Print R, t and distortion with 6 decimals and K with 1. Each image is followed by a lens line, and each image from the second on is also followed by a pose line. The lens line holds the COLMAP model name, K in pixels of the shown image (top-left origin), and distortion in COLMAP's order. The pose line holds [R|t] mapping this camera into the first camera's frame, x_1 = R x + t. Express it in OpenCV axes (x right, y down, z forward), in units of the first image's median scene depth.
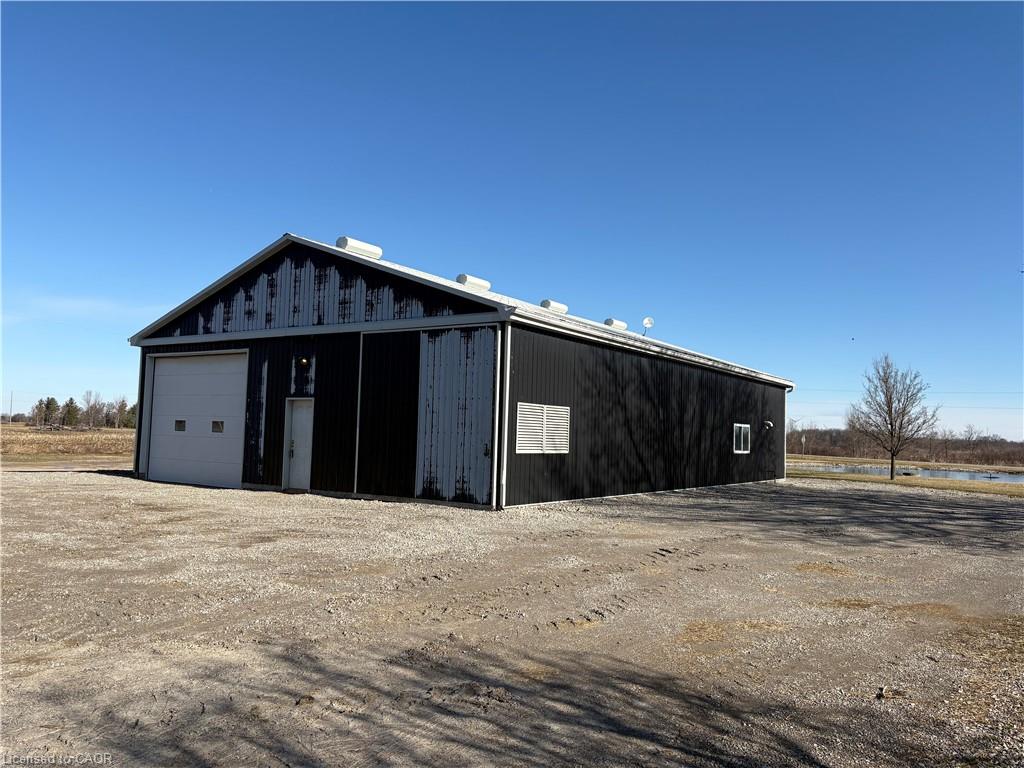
lens RADIAL K [[768.2, 0, 514.1], [0, 768.2, 386.3], [0, 0, 1]] dist [0.069704, -0.072742]
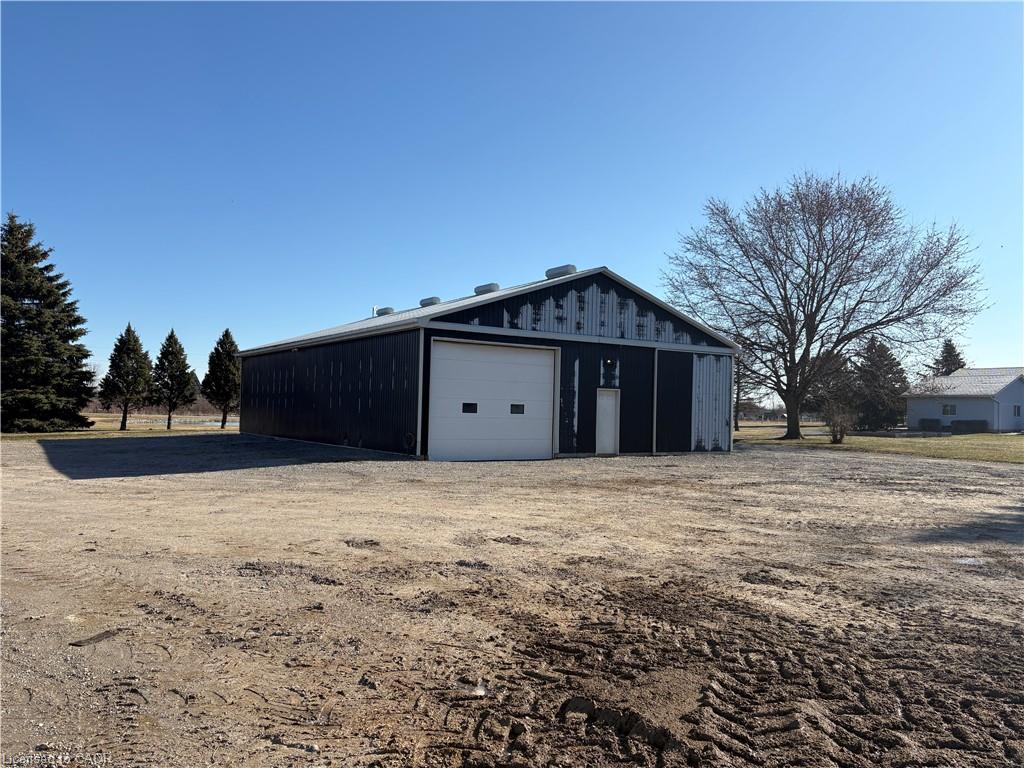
lens RADIAL K [[768.2, 0, 514.1], [0, 768.2, 386.3], [0, 0, 1]] dist [0.069704, -0.072742]
pose [[0.394725, 0.005846, 0.918781, -1.614748], [-0.070291, 0.997241, 0.023853, -0.010810], [-0.916106, -0.073998, 0.394047, 0.609424]]
